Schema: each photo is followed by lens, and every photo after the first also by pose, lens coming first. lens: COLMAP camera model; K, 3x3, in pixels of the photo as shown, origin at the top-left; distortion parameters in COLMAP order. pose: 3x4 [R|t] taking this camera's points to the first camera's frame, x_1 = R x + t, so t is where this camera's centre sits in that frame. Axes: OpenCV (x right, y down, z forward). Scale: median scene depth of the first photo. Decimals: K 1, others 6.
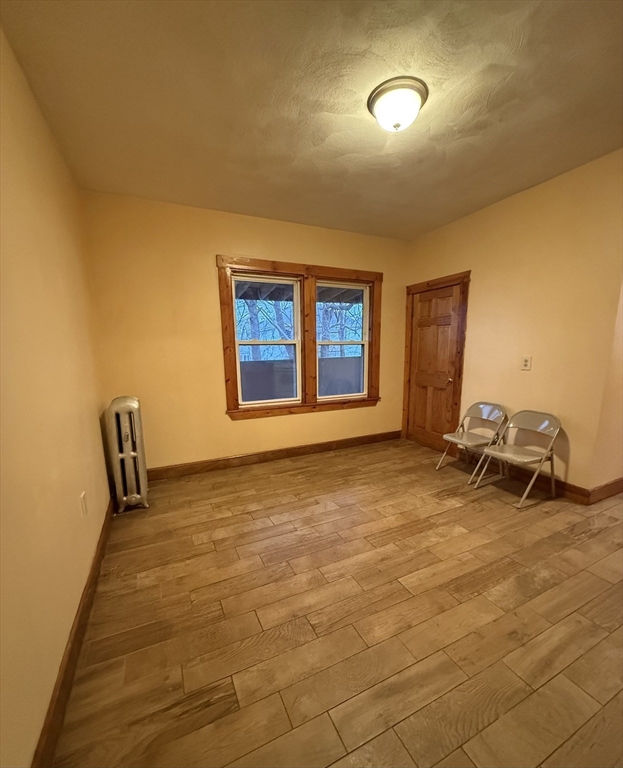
lens RADIAL K [[324.9, 0, 311.1], [0, 324.9, 414.5], [0, 0, 1]] dist [-0.000822, -0.000061]
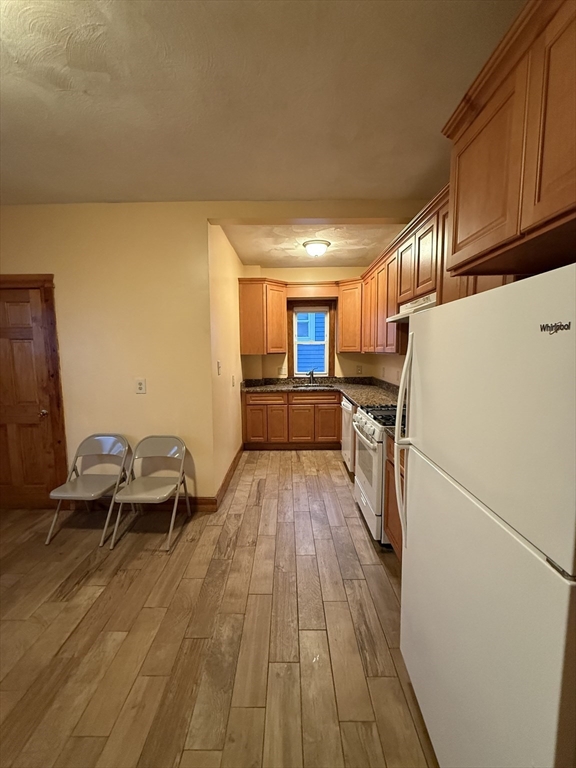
lens RADIAL K [[306.5, 0, 287.9], [0, 306.5, 379.7], [0, 0, 1]] dist [0.001067, 0.000427]
pose [[0.436986, -0.075601, 0.896285, 0.058057], [0.179717, 0.983707, -0.004646, -0.094204], [-0.881331, 0.163108, 0.443453, 0.228169]]
